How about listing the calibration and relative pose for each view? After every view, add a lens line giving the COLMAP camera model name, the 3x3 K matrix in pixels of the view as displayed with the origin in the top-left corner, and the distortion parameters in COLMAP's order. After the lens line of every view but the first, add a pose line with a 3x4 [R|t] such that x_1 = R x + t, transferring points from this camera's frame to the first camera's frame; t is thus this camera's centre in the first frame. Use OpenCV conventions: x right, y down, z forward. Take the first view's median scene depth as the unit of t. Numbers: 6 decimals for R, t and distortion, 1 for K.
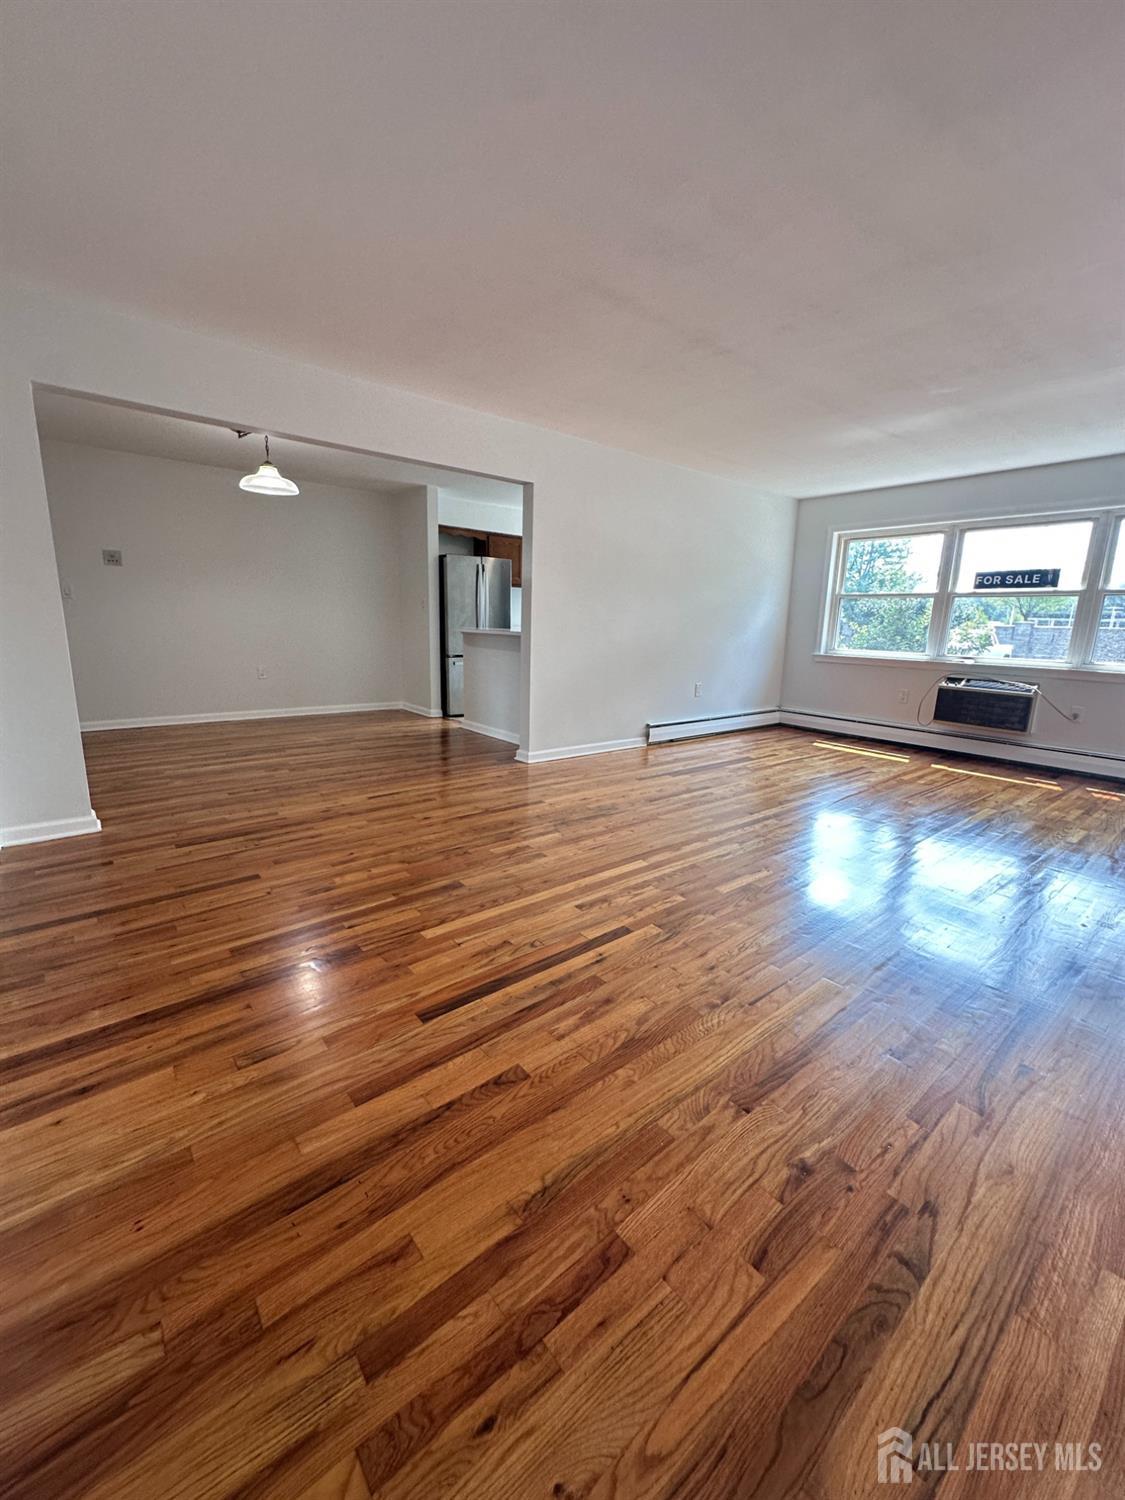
lens RADIAL K [[599.7, 0, 562.5], [0, 599.7, 750.0], [0, 0, 1]] dist [-0.005185, 0.000798]
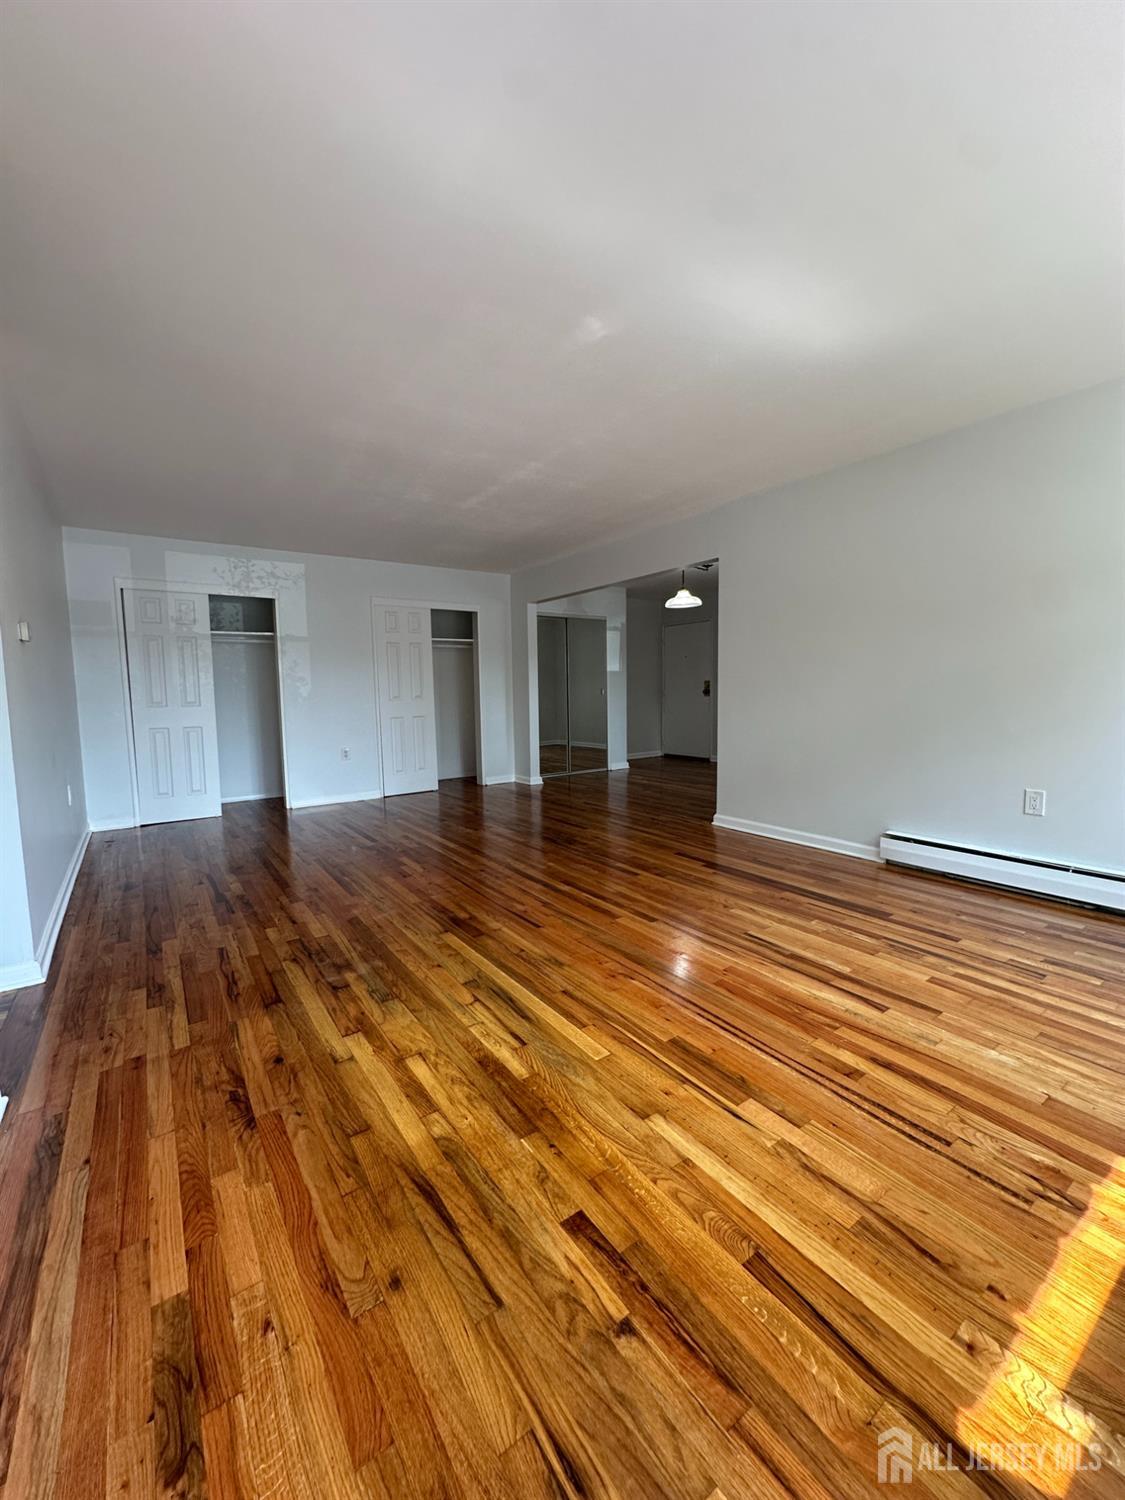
lens RADIAL K [[599.7, 0, 562.5], [0, 599.7, 750.0], [0, 0, 1]] dist [-0.005185, 0.000798]
pose [[-0.063396, 0.073462, -0.995281, 1.242683], [-0.196517, 0.976842, 0.084618, -0.176853], [0.978449, 0.200955, -0.047491, 1.007651]]
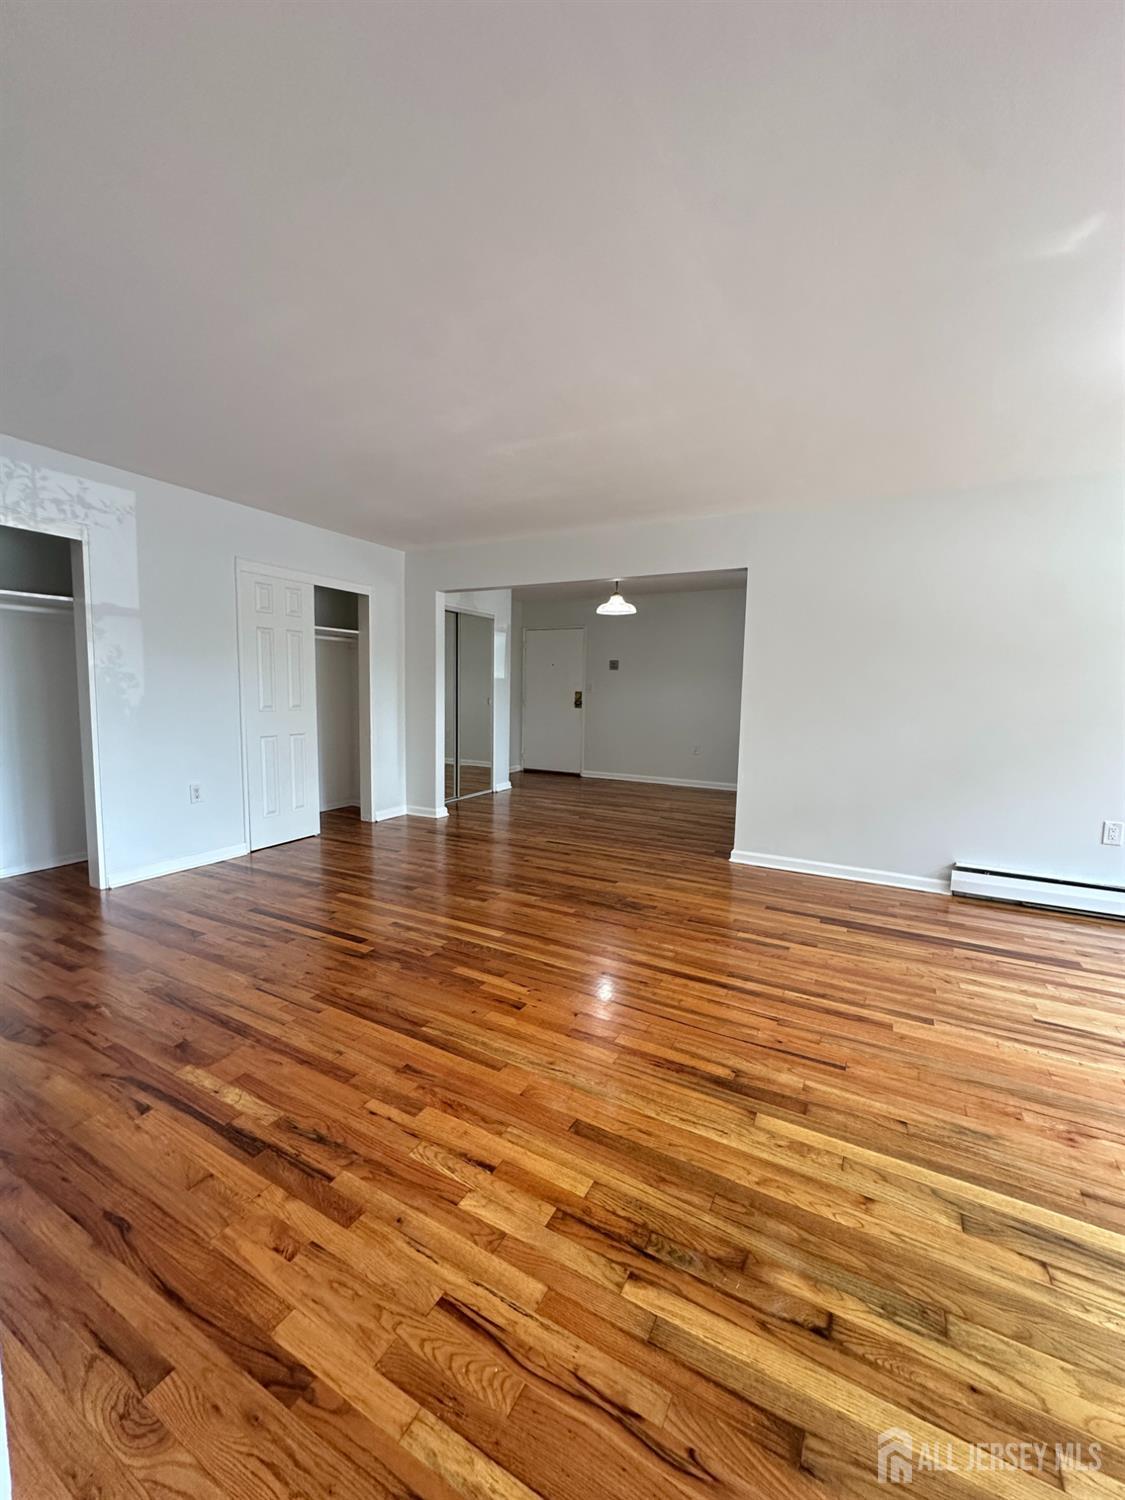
lens RADIAL K [[599.7, 0, 562.5], [0, 599.7, 750.0], [0, 0, 1]] dist [-0.005185, 0.000798]
pose [[0.387606, 0.073106, -0.918922, 0.874863], [-0.203420, 0.979060, -0.007913, -0.110480], [0.899101, 0.189994, 0.394360, 0.490216]]
